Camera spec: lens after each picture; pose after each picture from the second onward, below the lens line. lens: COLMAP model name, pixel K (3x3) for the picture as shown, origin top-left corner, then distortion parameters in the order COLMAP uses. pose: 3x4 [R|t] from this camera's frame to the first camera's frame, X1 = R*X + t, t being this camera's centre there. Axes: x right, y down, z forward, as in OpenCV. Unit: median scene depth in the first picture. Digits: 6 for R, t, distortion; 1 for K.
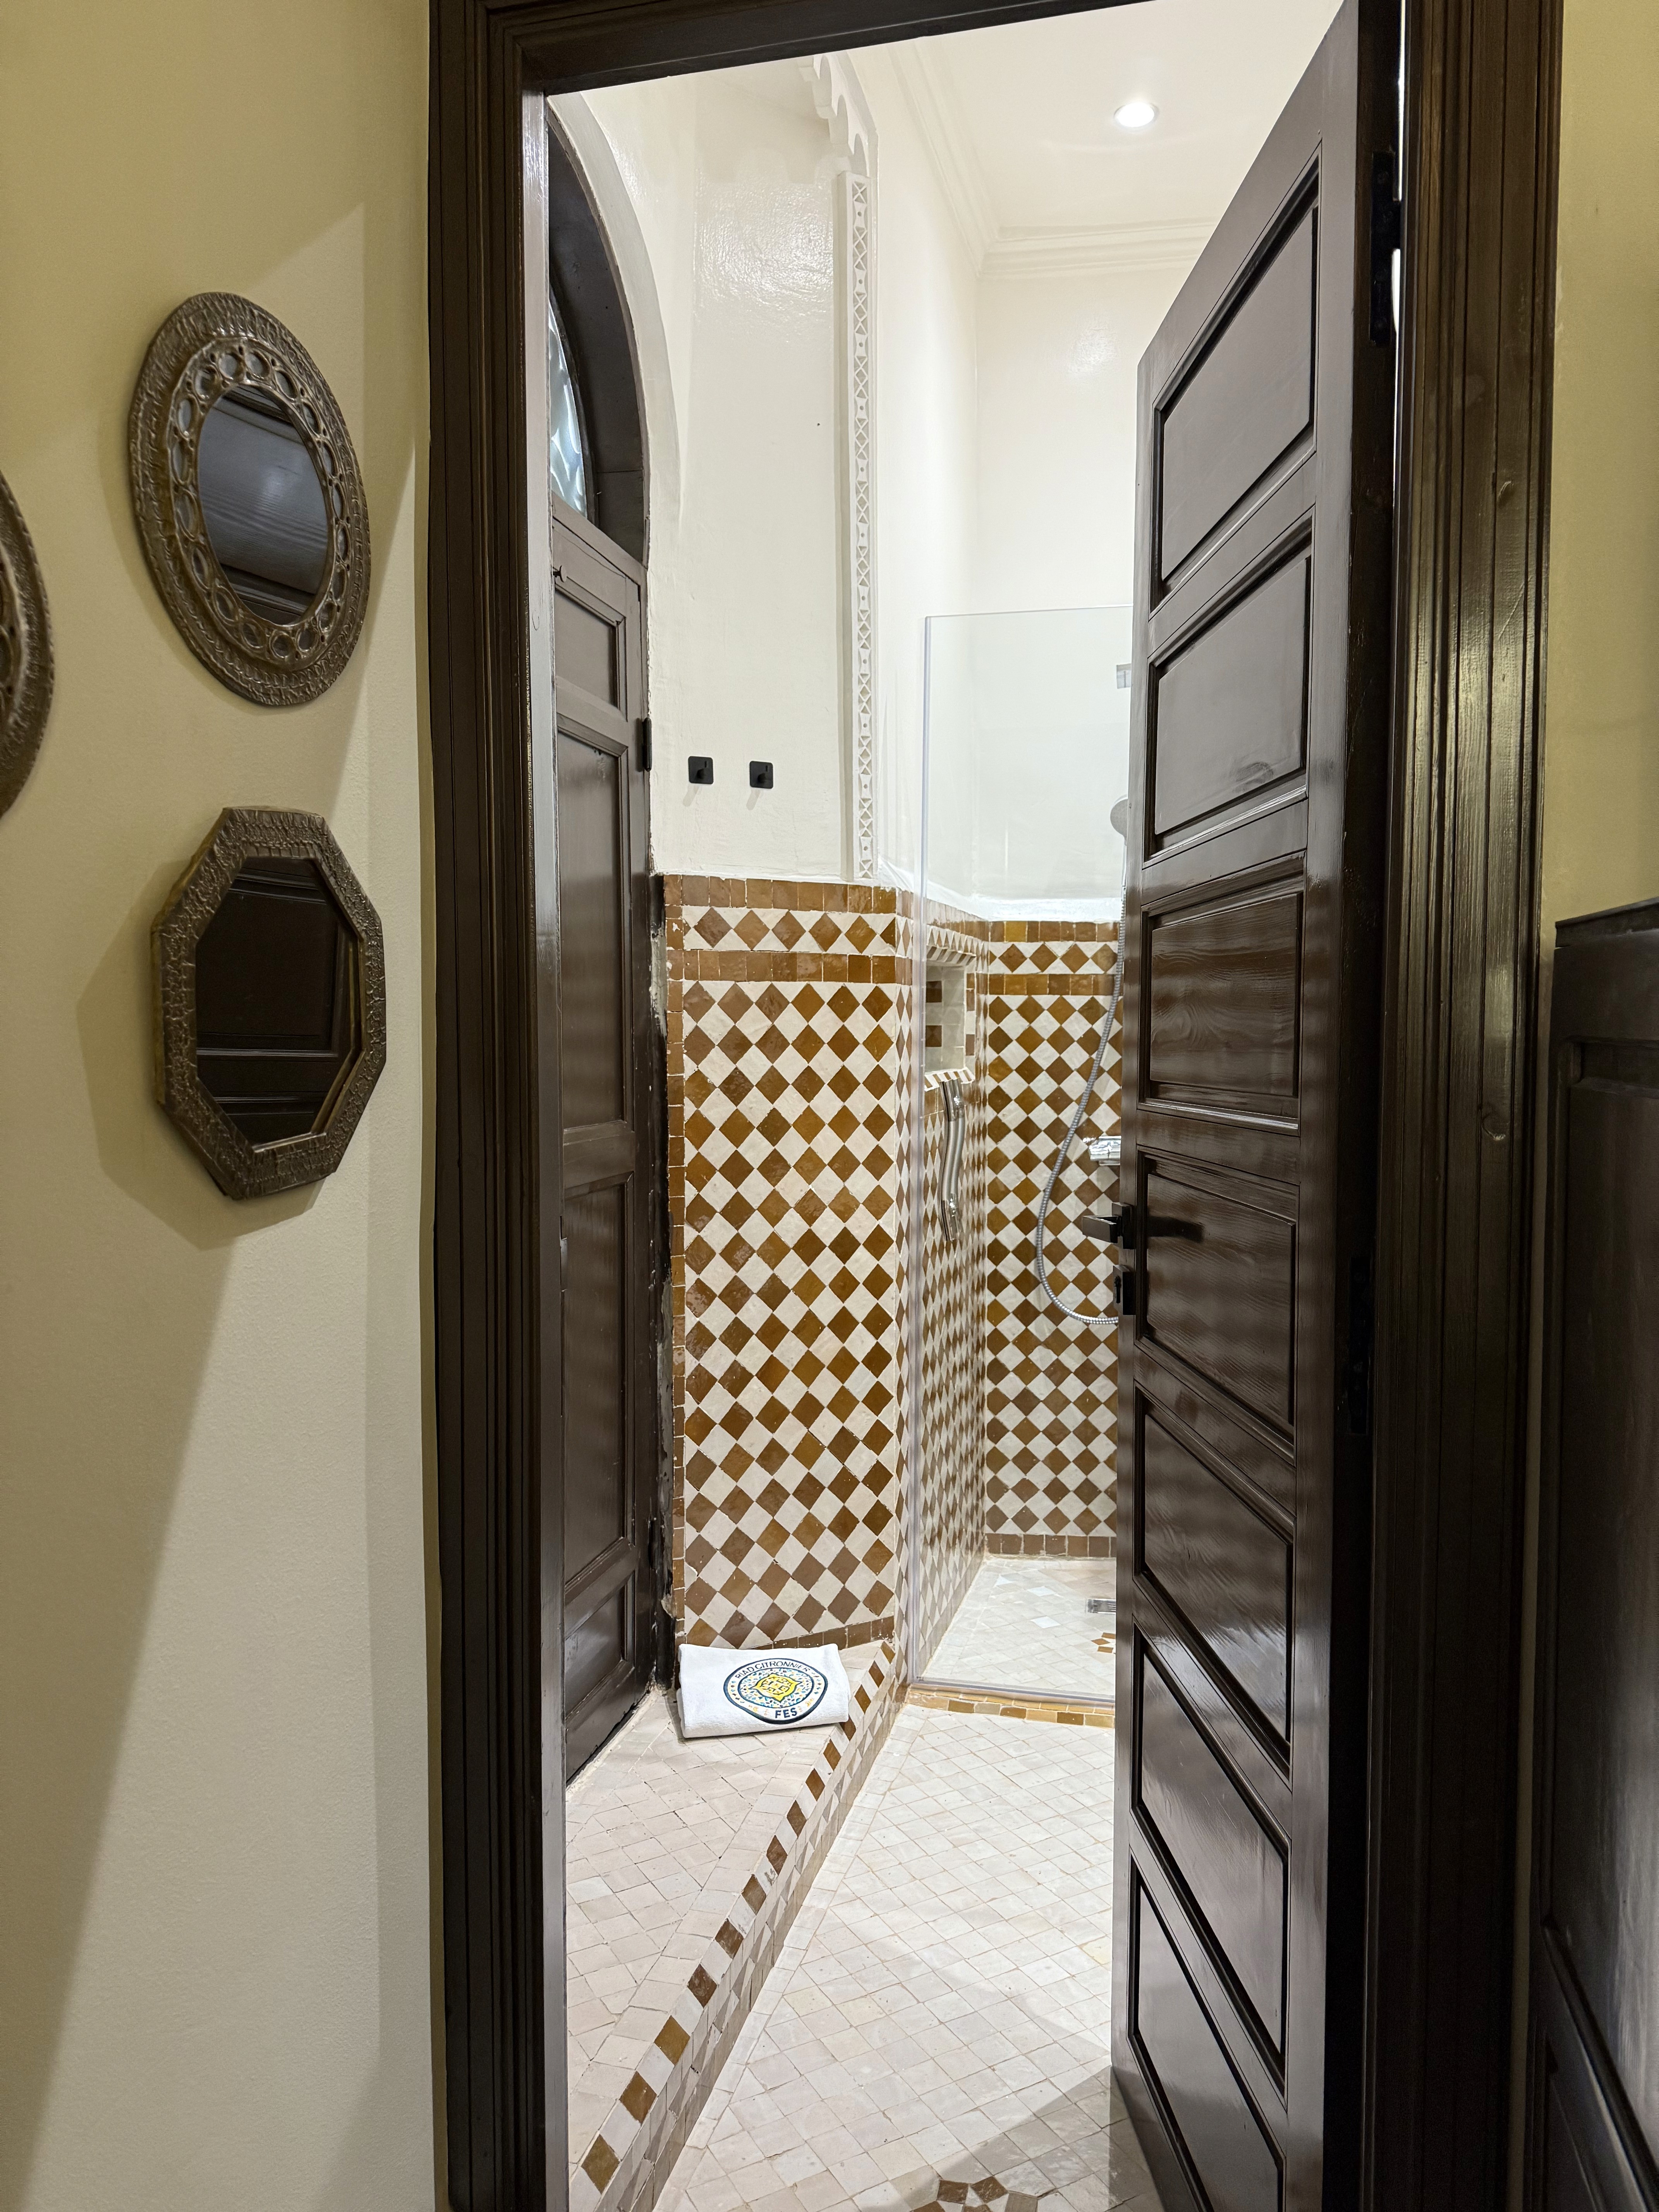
lens RADIAL K [[1562.8, 0, 823.3], [0, 1562.8, 1110.0], [0, 0, 1]] dist [0.056942, -0.081650]
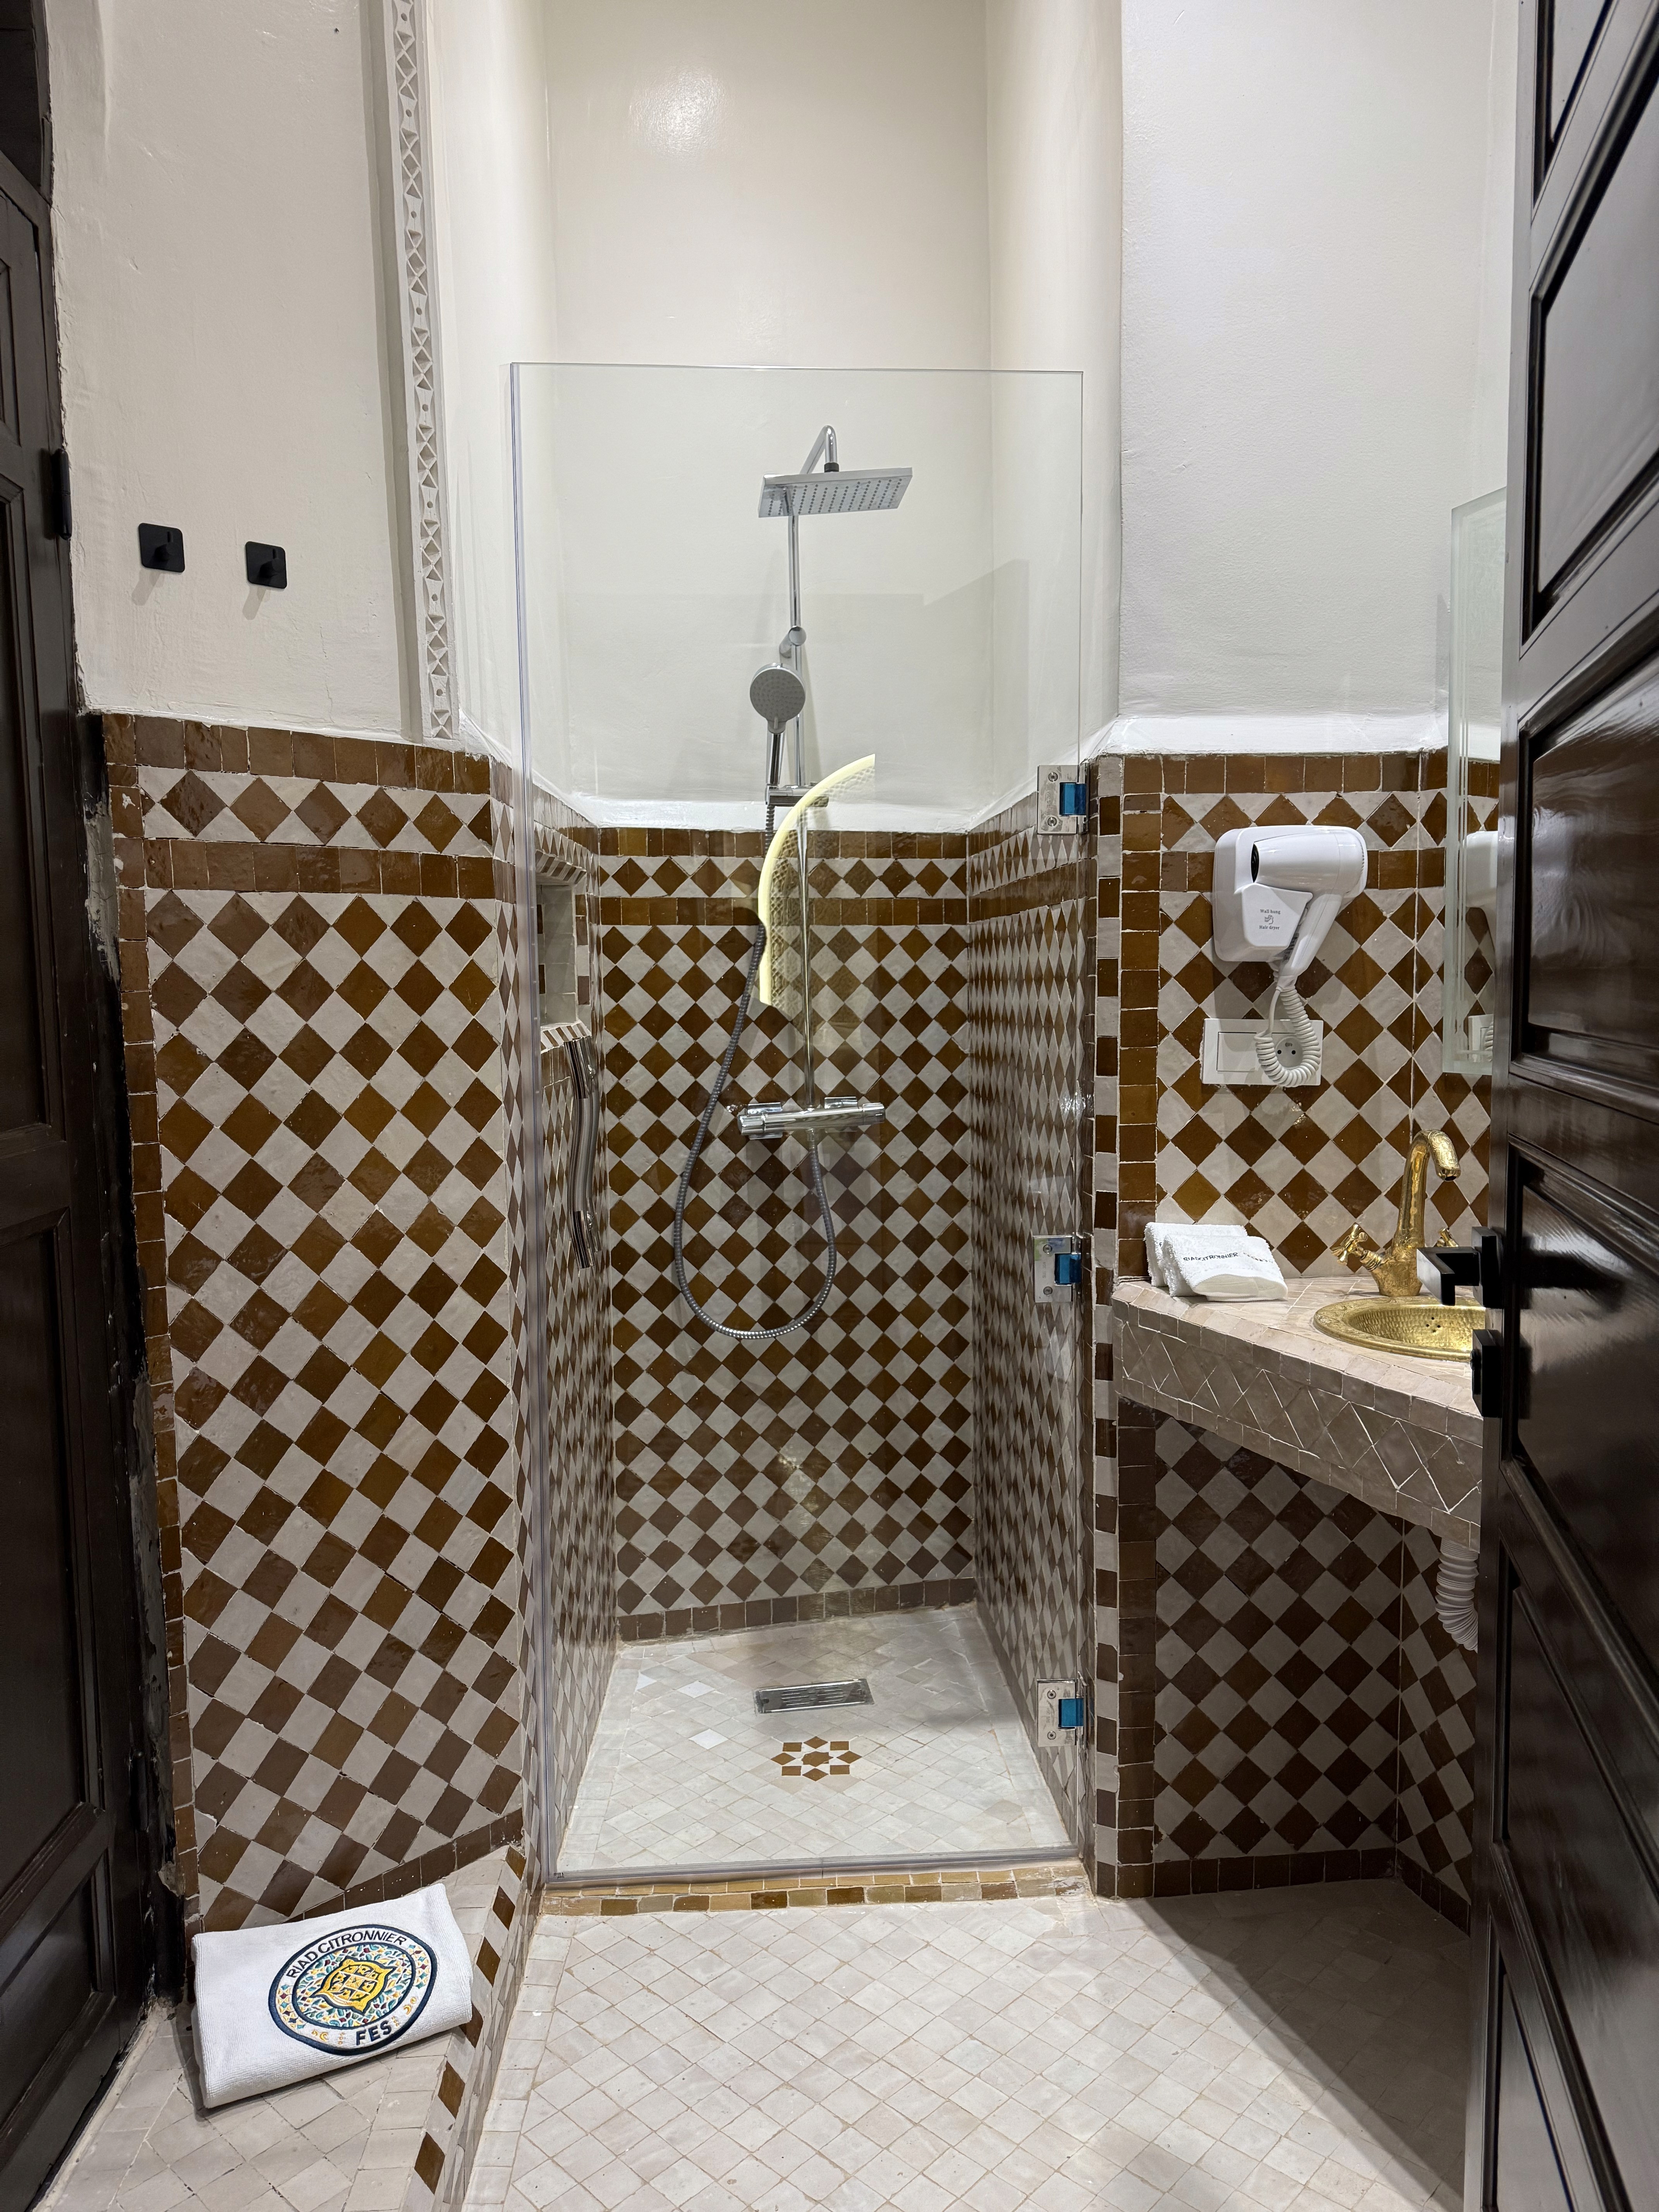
lens RADIAL K [[1562.8, 0, 832.6], [0, 1562.8, 1095.3], [0, 0, 1]] dist [0.056942, -0.081650]
pose [[0.957054, -0.041554, 0.286917, -0.011849], [0.035727, 0.999036, 0.025514, -0.007777], [-0.287700, -0.014167, 0.957616, 0.312122]]
